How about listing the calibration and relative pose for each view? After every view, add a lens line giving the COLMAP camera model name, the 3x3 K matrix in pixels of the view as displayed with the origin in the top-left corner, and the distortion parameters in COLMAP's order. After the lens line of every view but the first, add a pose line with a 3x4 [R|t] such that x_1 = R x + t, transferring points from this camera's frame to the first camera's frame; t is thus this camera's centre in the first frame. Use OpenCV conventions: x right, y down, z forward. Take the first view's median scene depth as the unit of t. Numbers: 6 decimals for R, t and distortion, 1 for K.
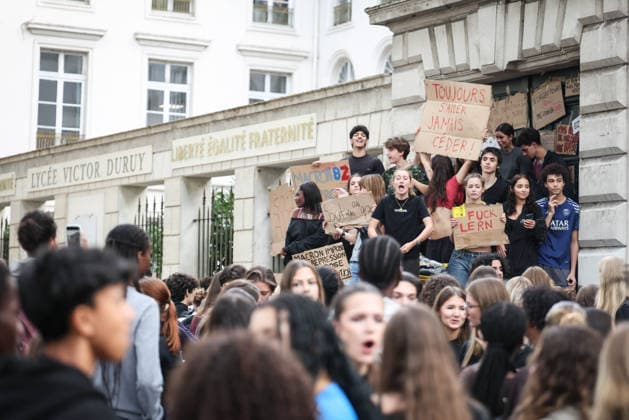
lens RADIAL K [[1861.7, 0, 321.2], [0, 1861.7, 183.2], [0, 0, 1]] dist [-0.106660, 0.000000]
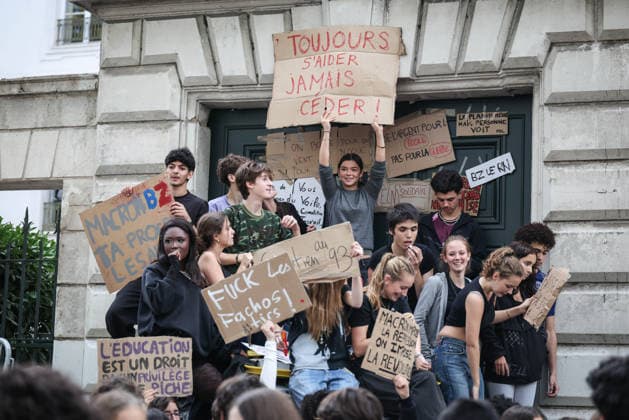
lens RADIAL K [[1450.6, 0, 315.4], [0, 1450.6, 210.3], [0, 0, 1]] dist [-0.121713, 0.000000]
pose [[0.736054, 0.097220, 0.669905, -0.292071], [-0.067492, 0.995242, -0.070278, 0.027124], [-0.673550, 0.006515, 0.739113, 0.603671]]
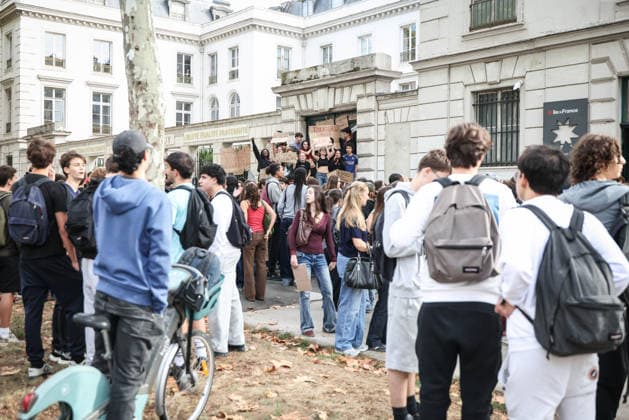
lens RADIAL K [[785.2, 0, 312.5], [0, 785.2, 207.1], [0, 0, 1]] dist [-0.039906, 0.000000]
pose [[0.979367, -0.017708, 0.201311, -0.179912], [0.001114, 0.996612, 0.082243, -0.011471], [-0.202086, -0.080322, 0.976069, -0.227349]]
